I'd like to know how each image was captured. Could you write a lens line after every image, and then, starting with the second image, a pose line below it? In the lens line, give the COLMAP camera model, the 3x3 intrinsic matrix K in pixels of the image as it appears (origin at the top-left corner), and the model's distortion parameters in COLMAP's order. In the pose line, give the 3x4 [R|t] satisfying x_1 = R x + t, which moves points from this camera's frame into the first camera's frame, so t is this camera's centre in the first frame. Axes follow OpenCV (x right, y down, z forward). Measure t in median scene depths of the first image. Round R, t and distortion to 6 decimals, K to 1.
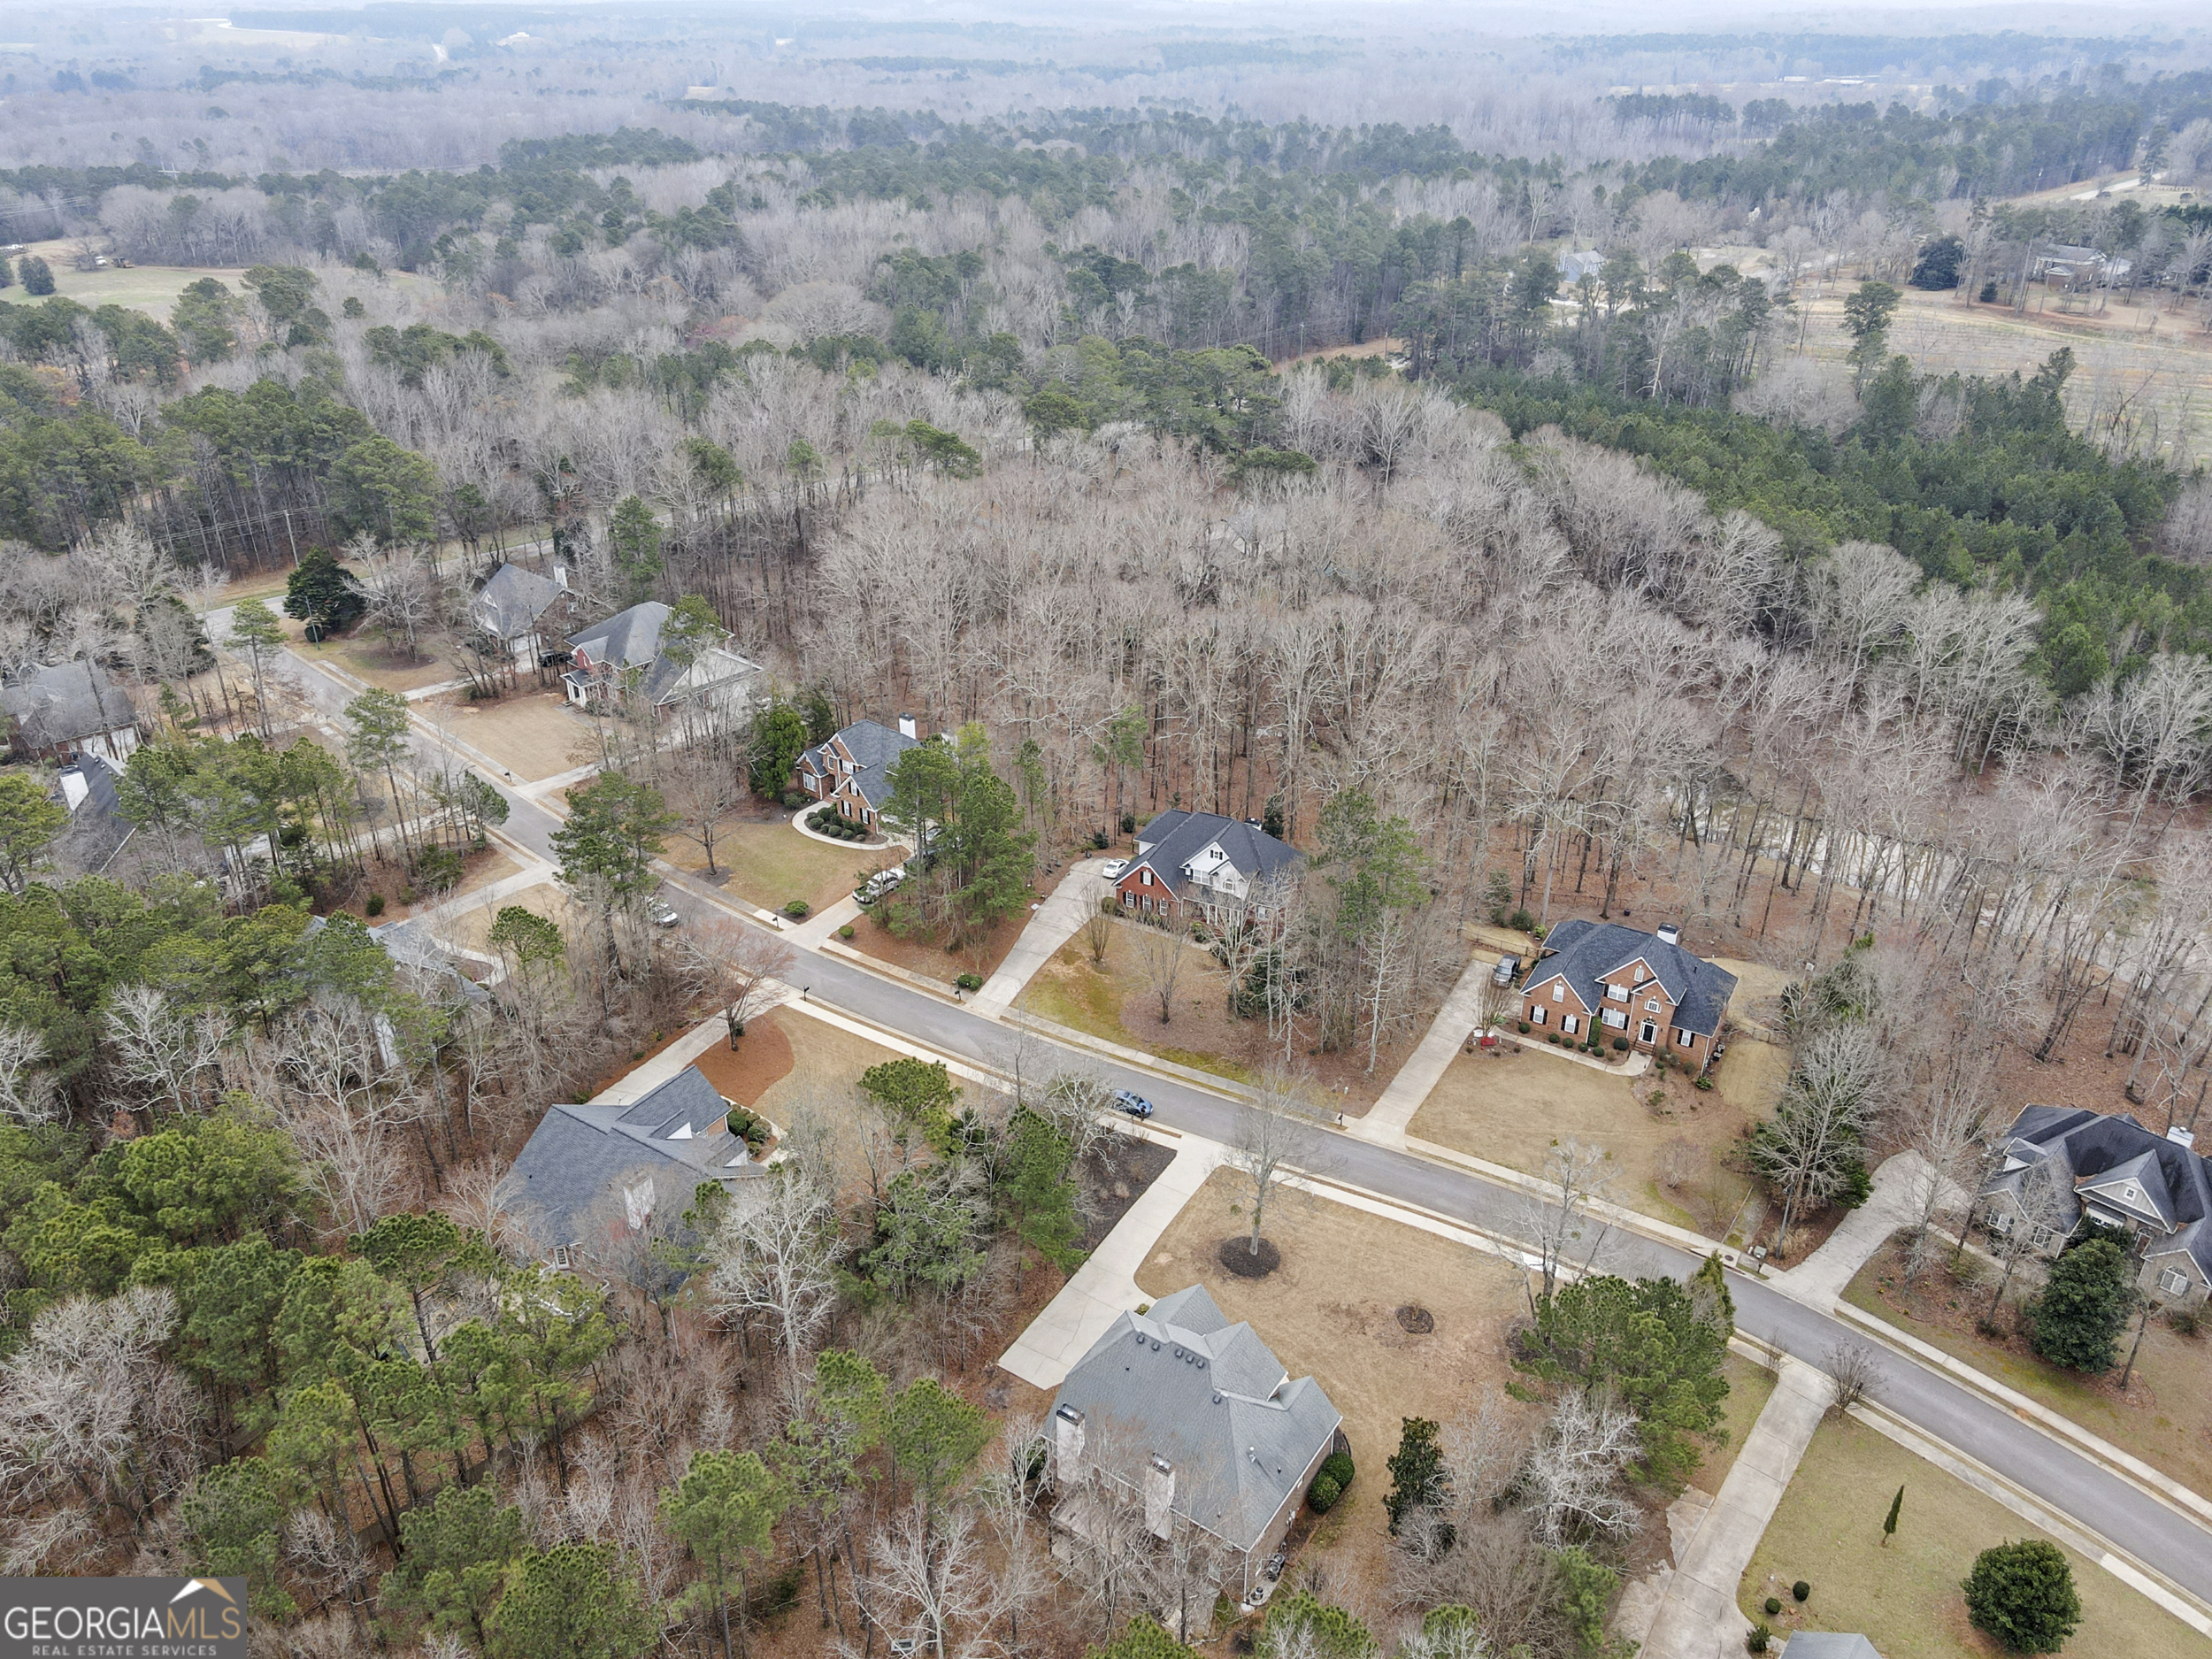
lens RADIAL K [[1541.3, 0, 1077.7], [0, 1541.3, 831.4], [0, 0, 1]] dist [0.009128, 0.003097]
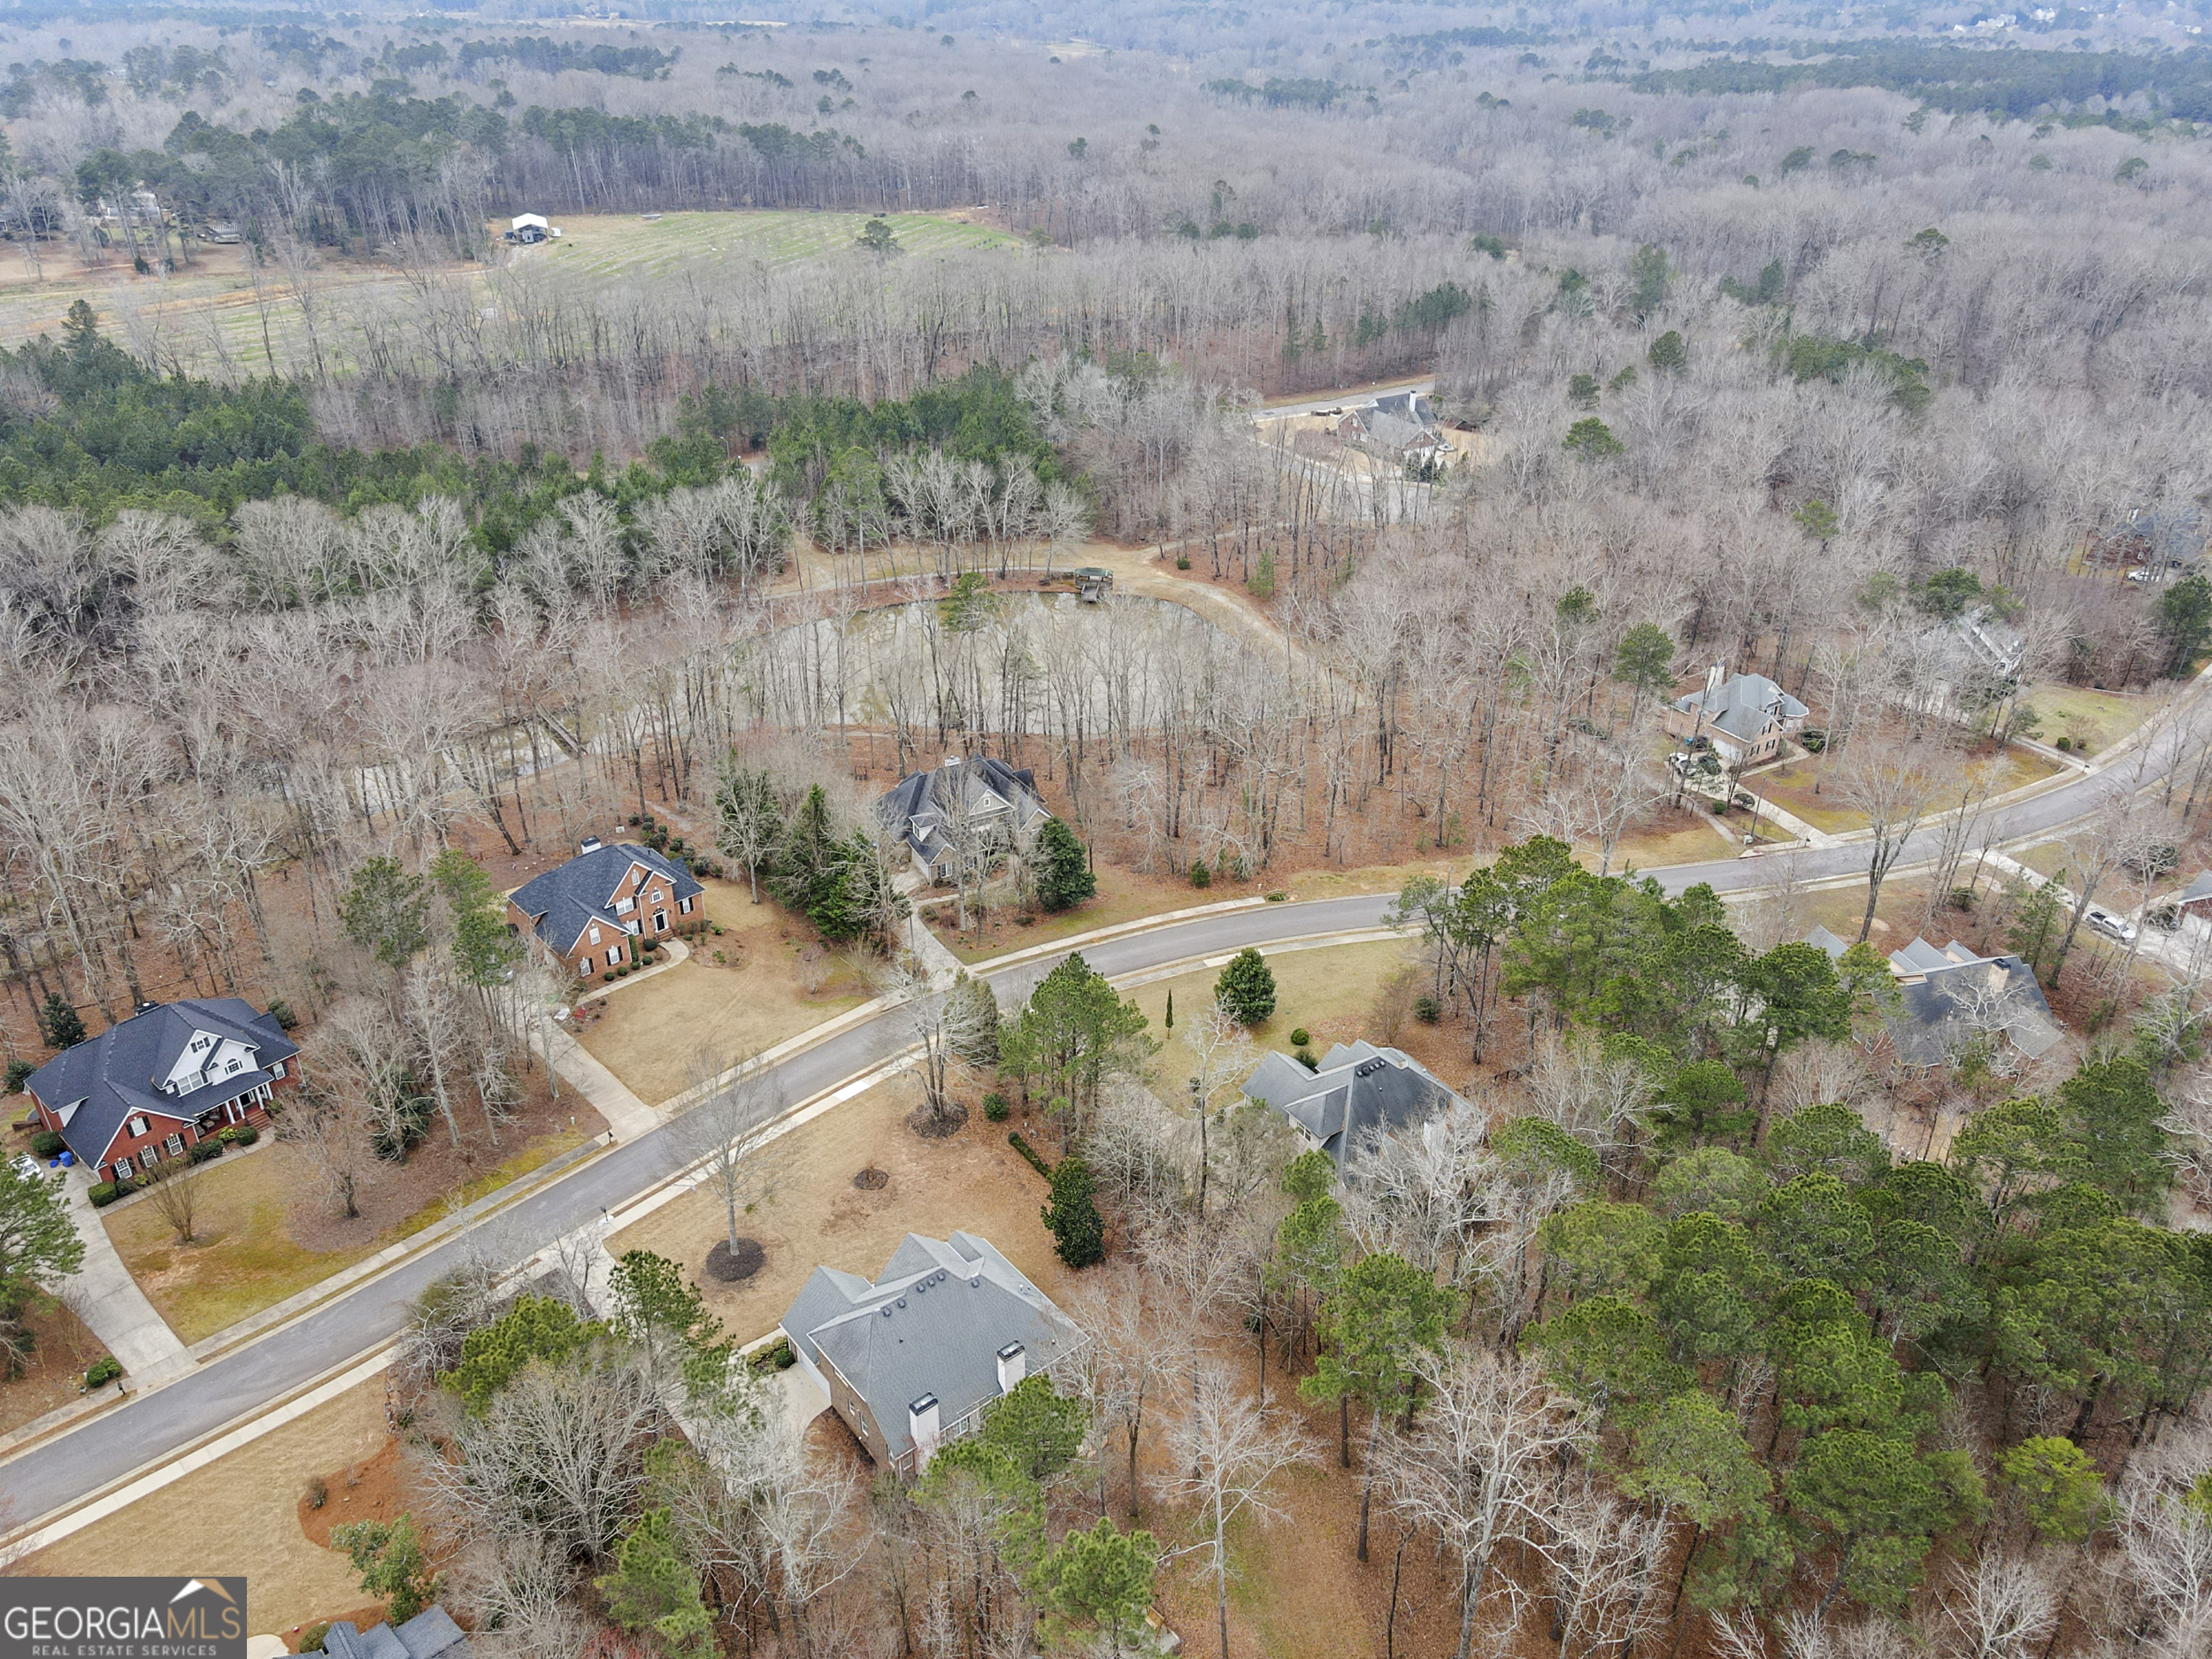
lens RADIAL K [[1541.3, 0, 1077.7], [0, 1541.3, 831.4], [0, 0, 1]] dist [0.009128, 0.003097]
pose [[0.317956, -0.481700, 0.816620, -0.390522], [0.466667, 0.829270, 0.307462, -0.118158], [-0.825303, 0.283331, 0.488465, 0.217883]]
